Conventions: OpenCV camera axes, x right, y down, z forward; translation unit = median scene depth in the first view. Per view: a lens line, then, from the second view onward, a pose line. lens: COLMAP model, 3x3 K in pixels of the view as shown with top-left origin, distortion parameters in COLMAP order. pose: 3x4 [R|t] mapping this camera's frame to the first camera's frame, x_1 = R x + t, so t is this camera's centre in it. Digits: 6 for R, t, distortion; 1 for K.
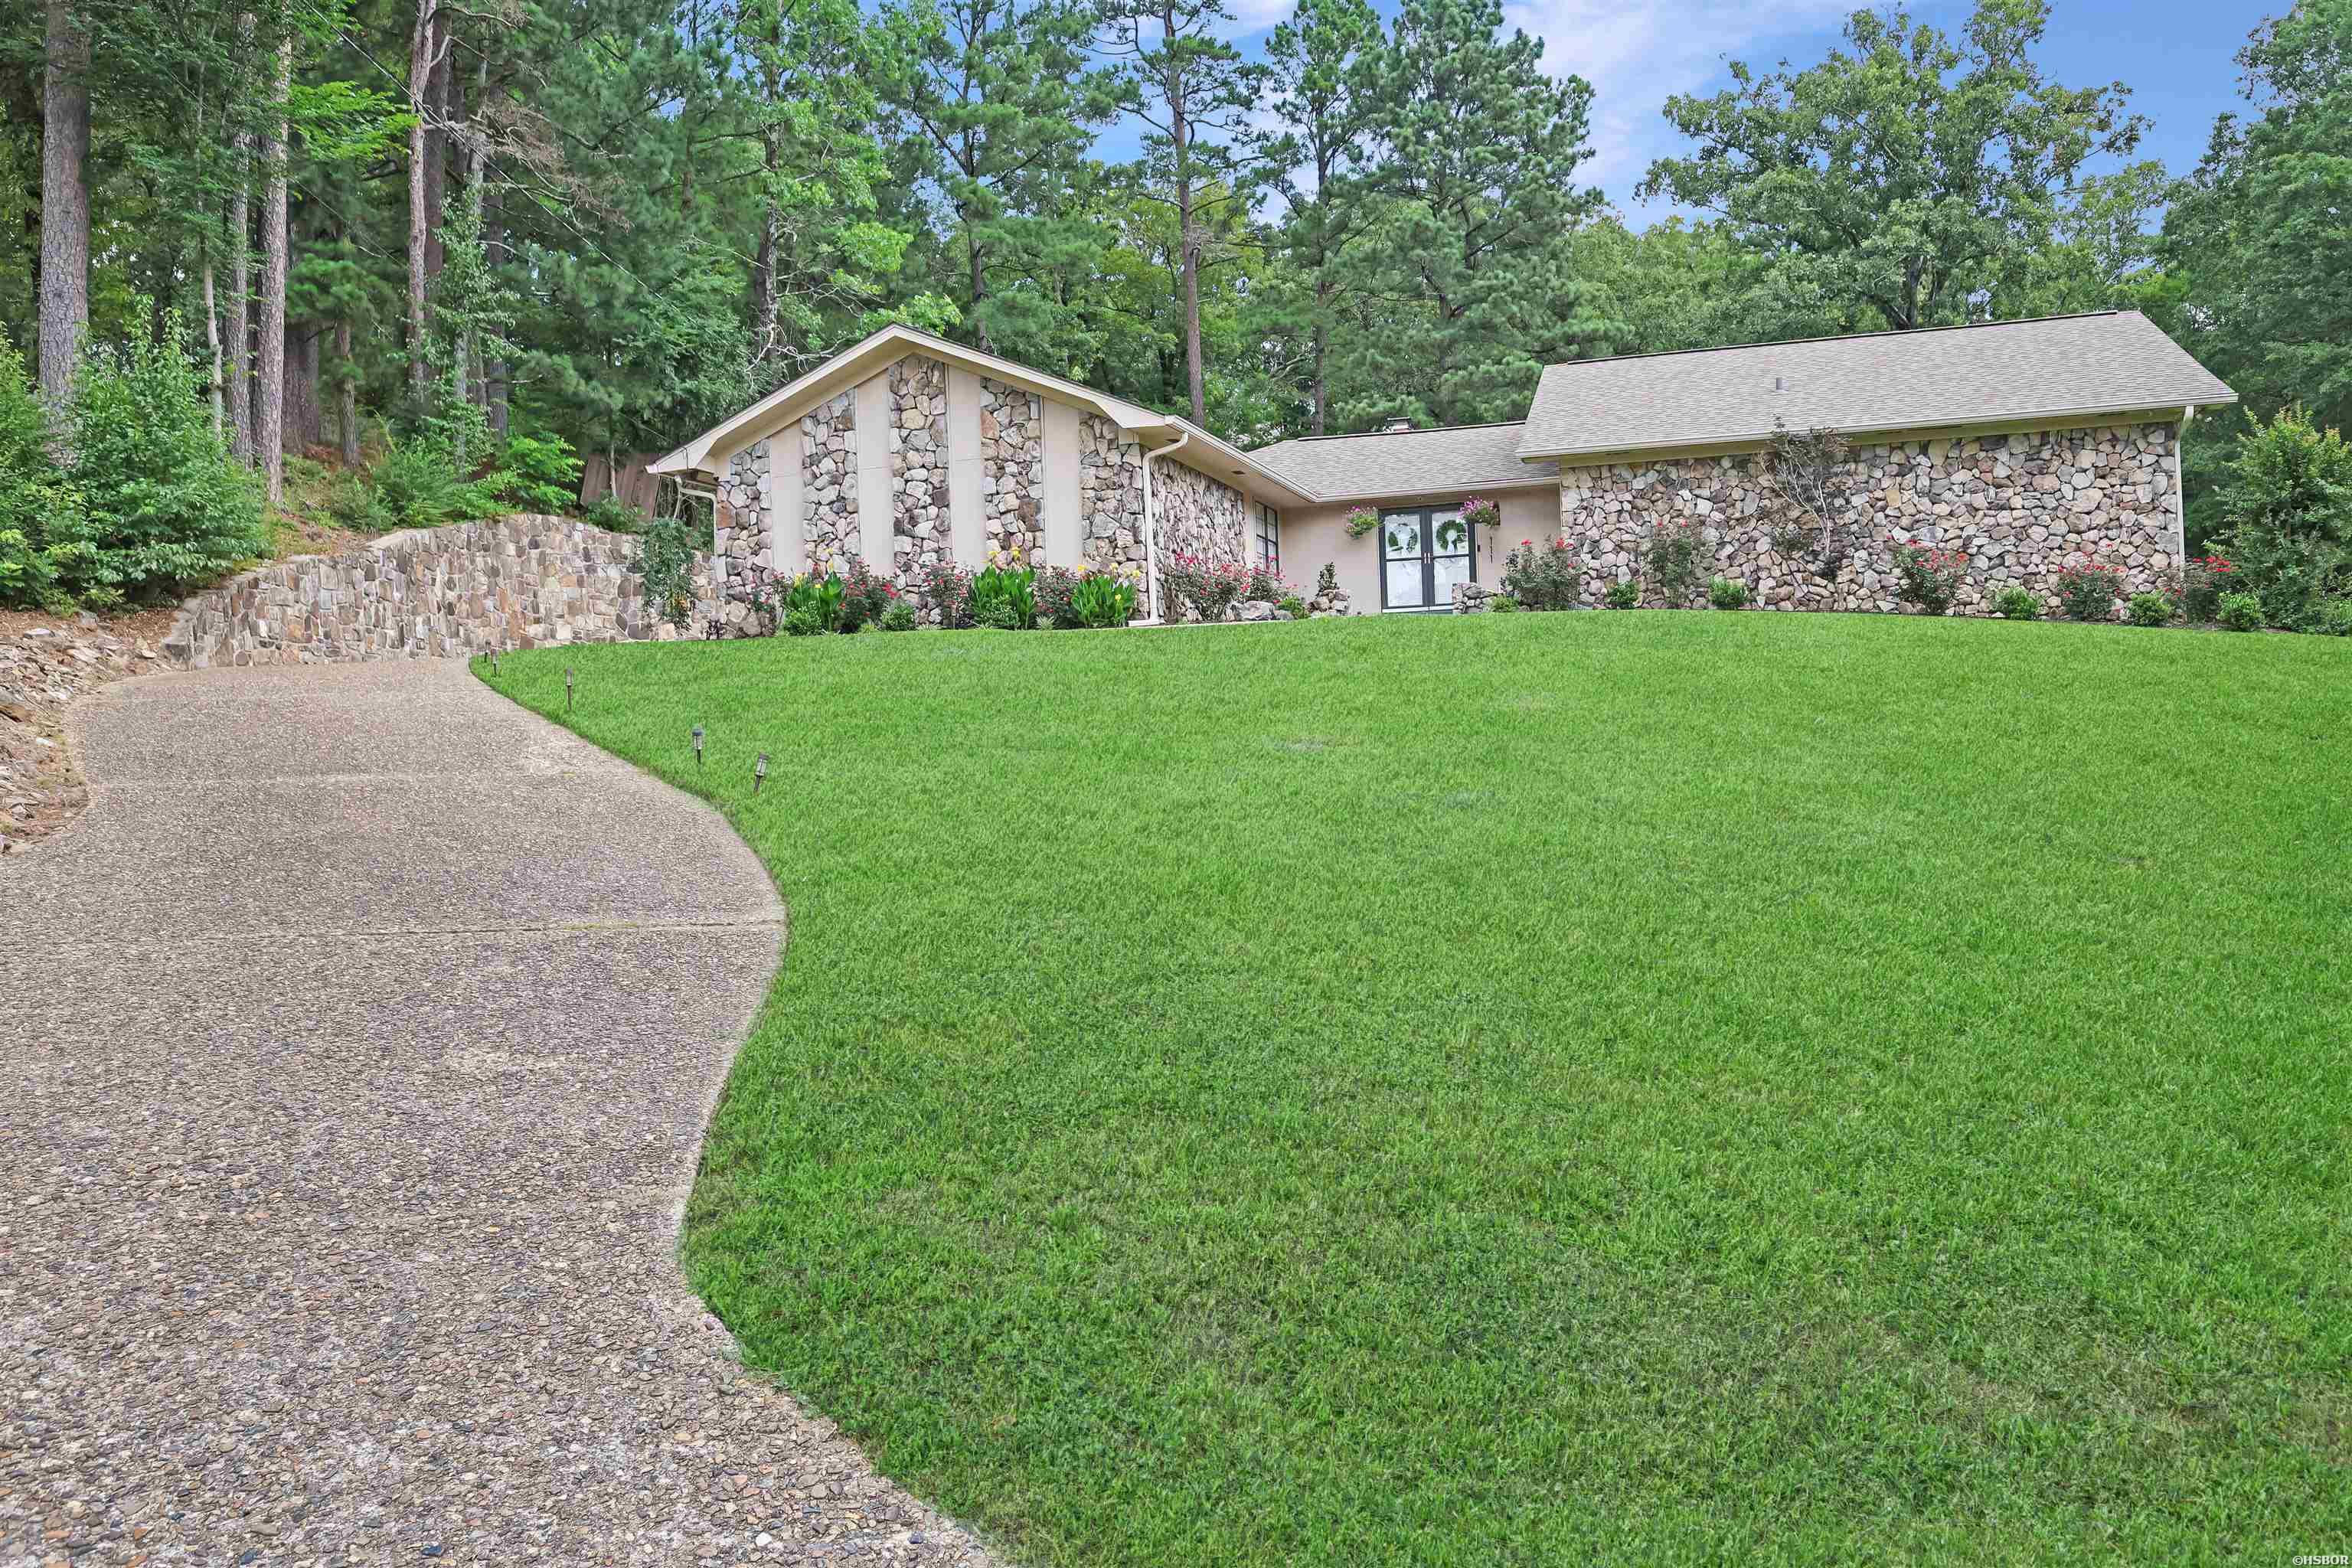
lens RADIAL K [[1870.9, 0, 1176.0], [0, 1870.9, 784.0], [0, 0, 1]] dist [-0.031426, 0.003267]
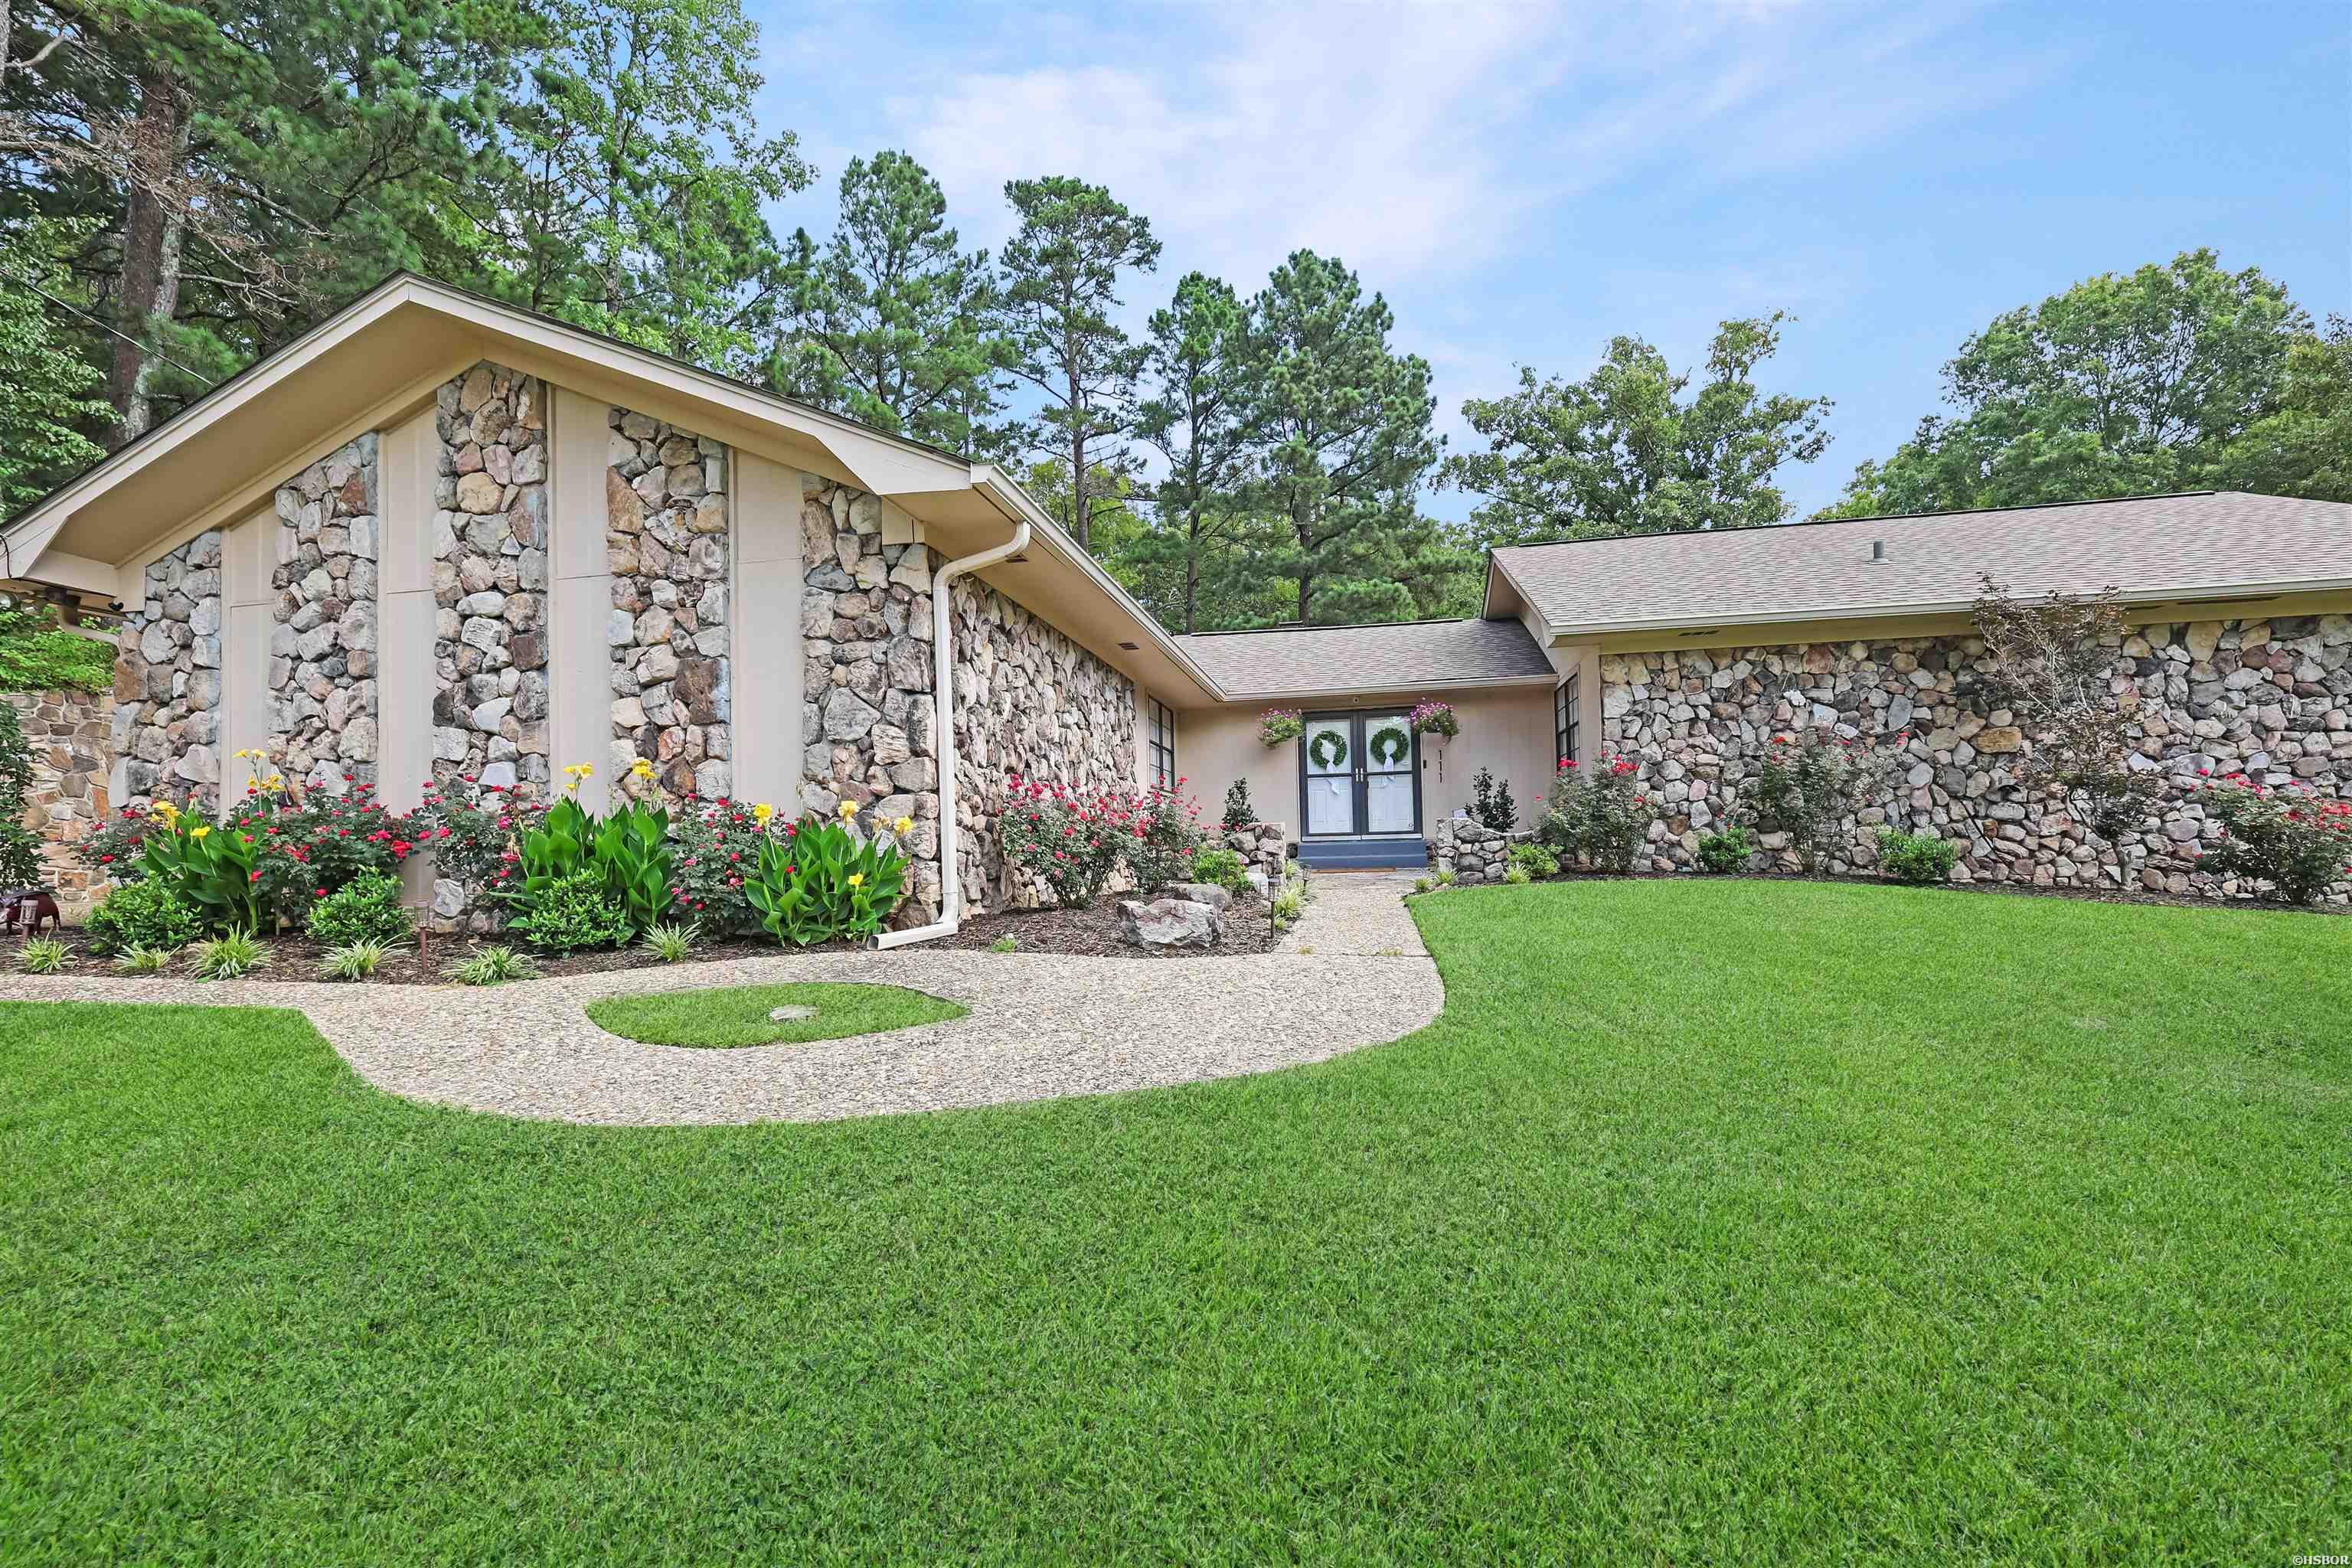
lens RADIAL K [[990.3, 0, 1178.8], [0, 990.3, 812.0], [0, 0, 1]] dist [0.000510, -0.000035]
pose [[0.994883, 0.018568, 0.099315, 0.018466], [-0.012837, 0.998232, -0.058042, -0.093454], [-0.100217, 0.056470, 0.993362, 0.691646]]
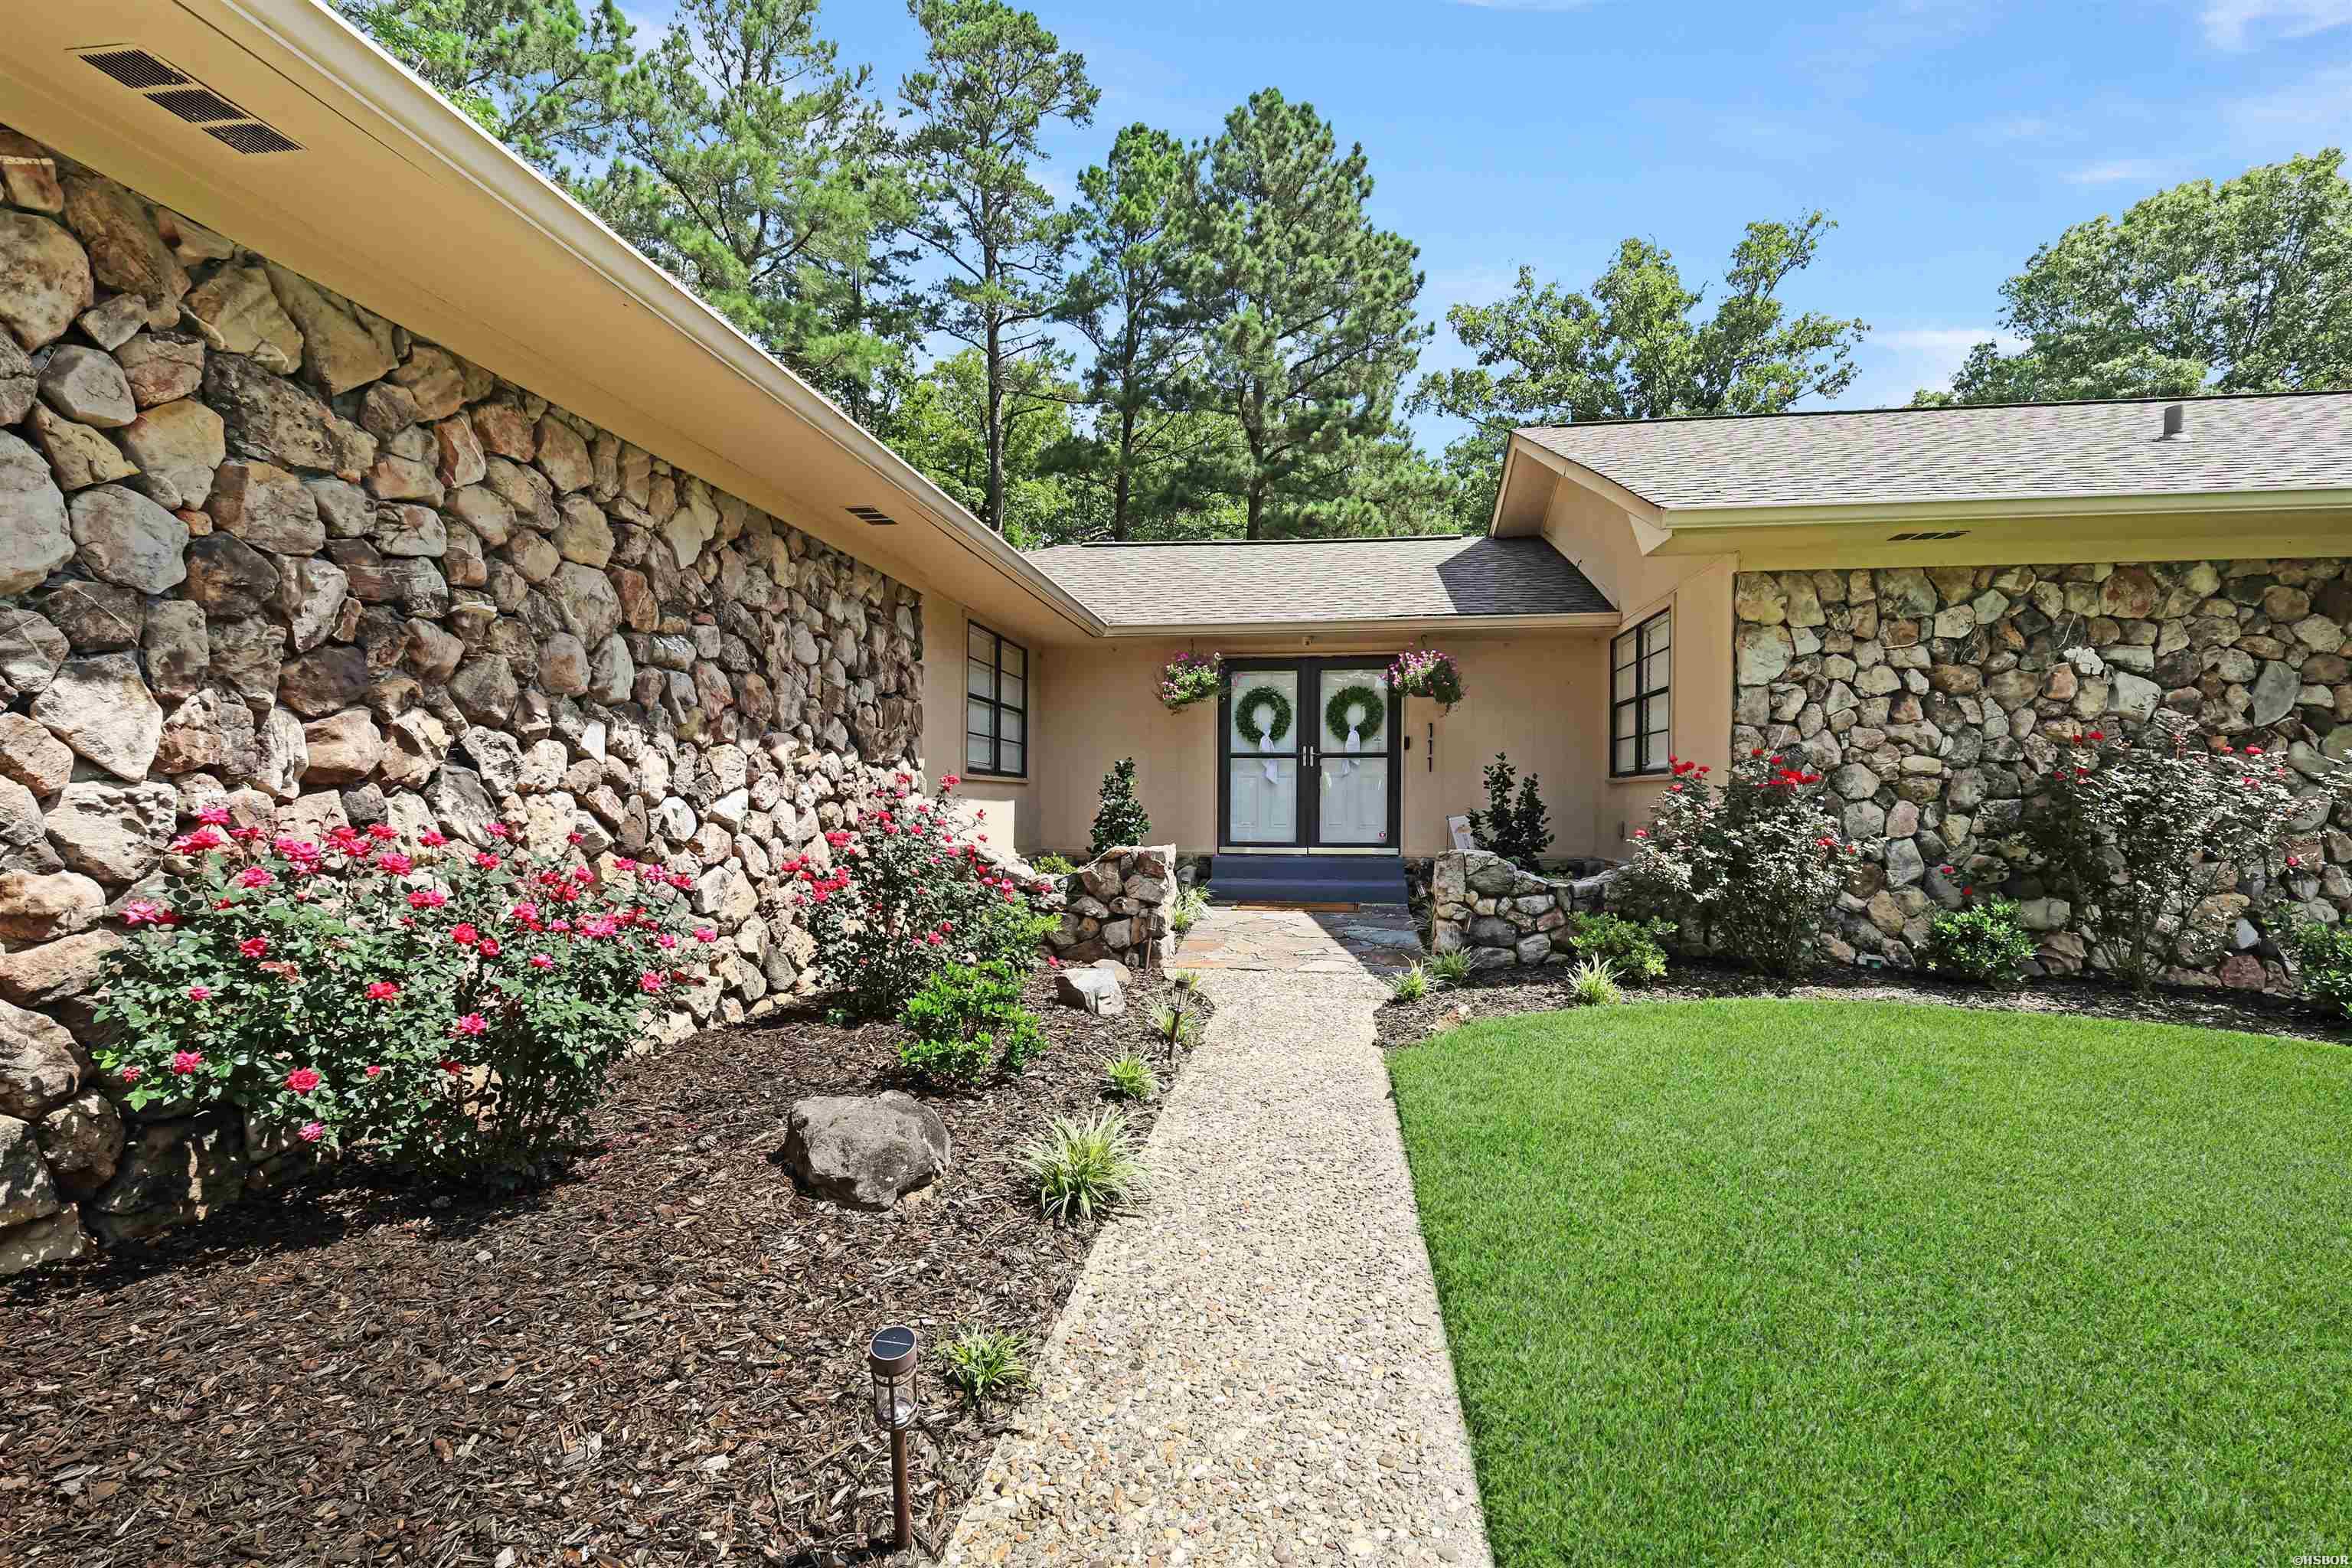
lens RADIAL K [[998.0, 0, 1176.0], [0, 998.0, 784.0], [0, 0, 1]] dist [0.002297, 0.000172]
pose [[0.988698, 0.046329, 0.142585, 0.067527], [-0.041713, 0.998509, -0.035199, -0.119334], [-0.144004, 0.028854, 0.989156, 0.854462]]
